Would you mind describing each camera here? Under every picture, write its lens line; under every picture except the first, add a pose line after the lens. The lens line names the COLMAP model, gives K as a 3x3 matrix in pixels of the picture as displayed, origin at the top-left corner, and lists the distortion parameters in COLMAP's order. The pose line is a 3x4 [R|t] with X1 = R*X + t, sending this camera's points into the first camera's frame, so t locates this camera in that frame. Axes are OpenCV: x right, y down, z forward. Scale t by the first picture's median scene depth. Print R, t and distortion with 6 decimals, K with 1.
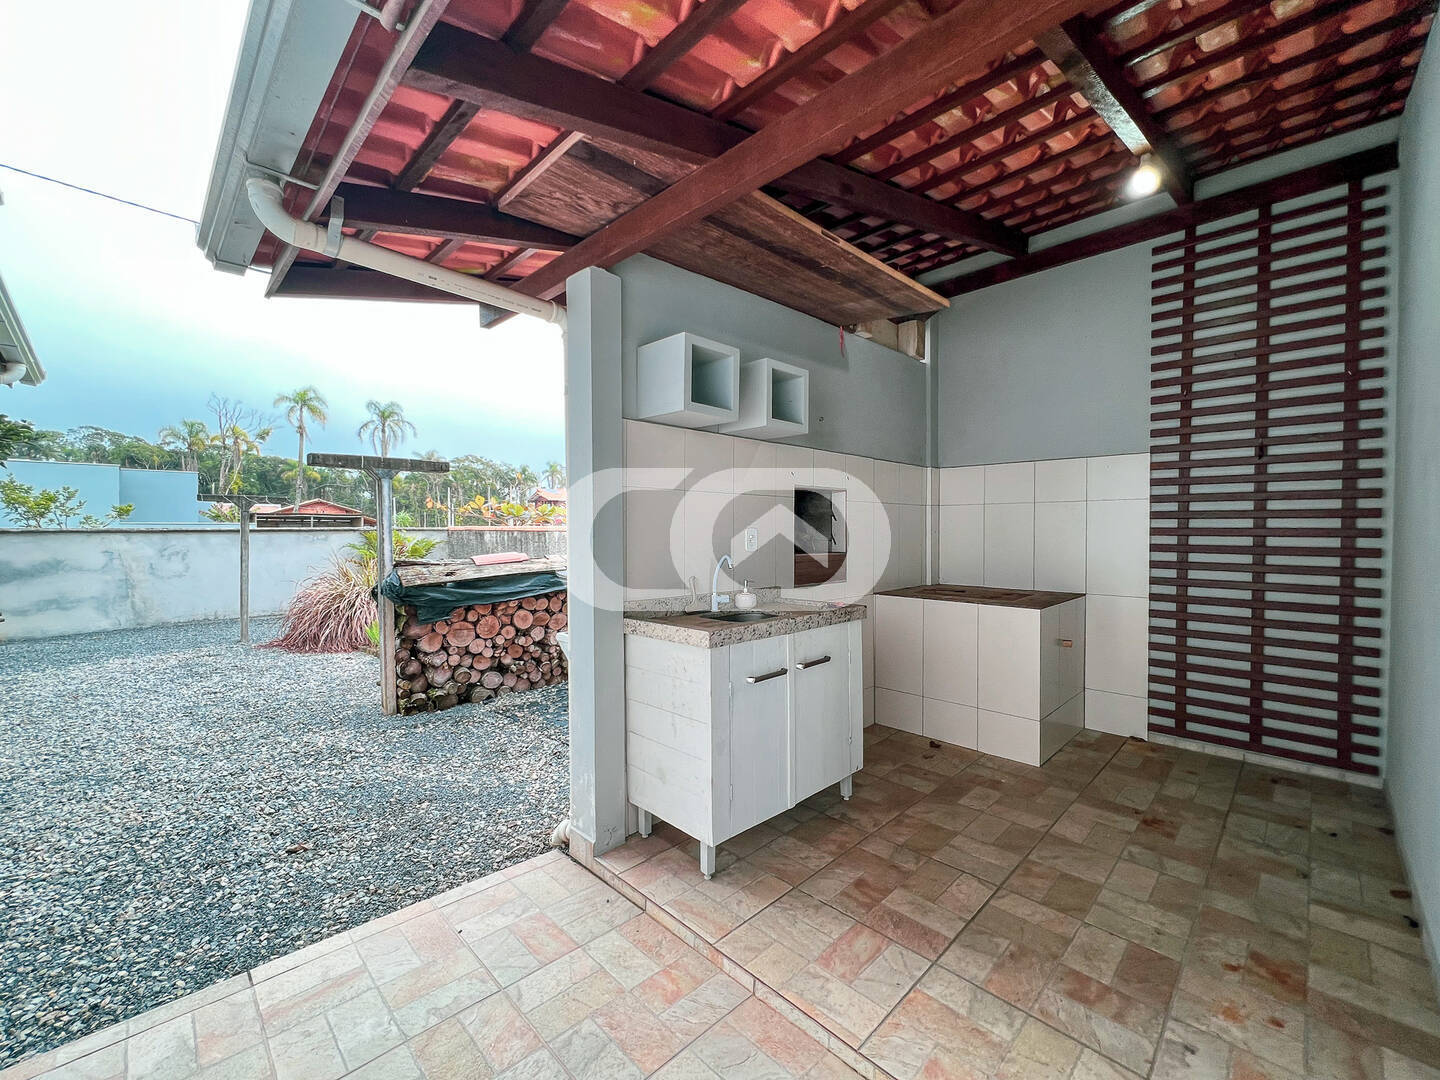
lens RADIAL K [[587.4, 0, 721.1], [0, 587.4, 536.2], [0, 0, 1]] dist [0.001541, -0.000494]
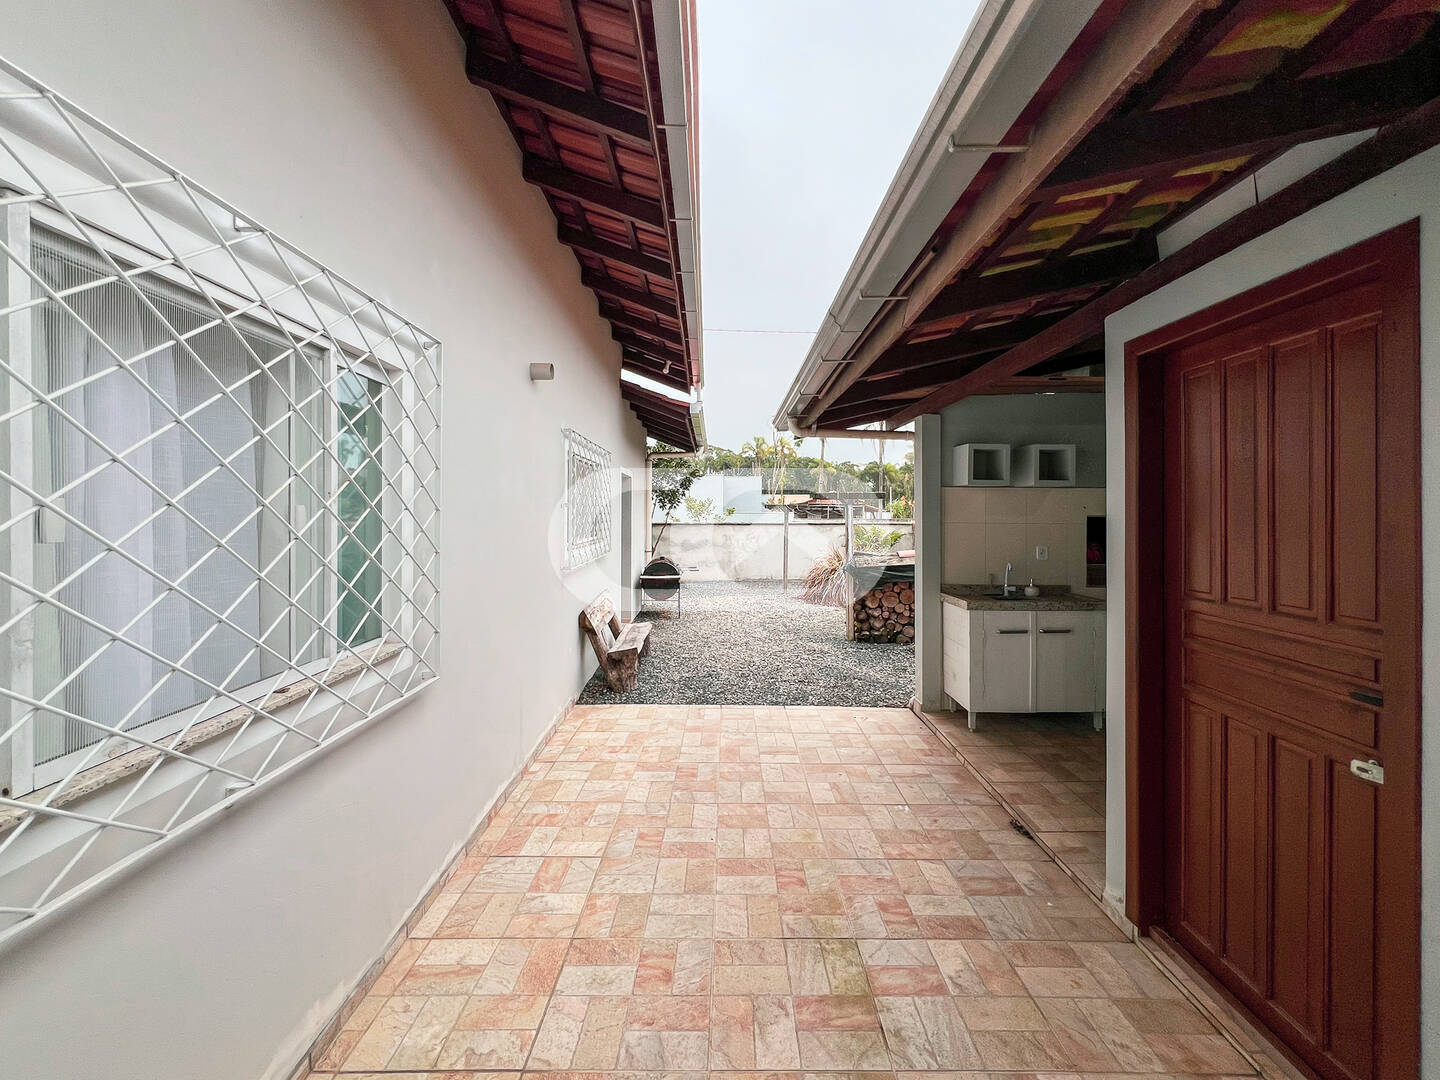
lens RADIAL K [[587.4, 0, 719.0], [0, 587.4, 526.8], [0, 0, 1]] dist [0.001541, -0.000494]
pose [[0.699174, 0.018886, -0.714702, 0.389014], [-0.011144, 0.999817, 0.015518, -0.053601], [0.714864, -0.002885, 0.699257, -0.475232]]
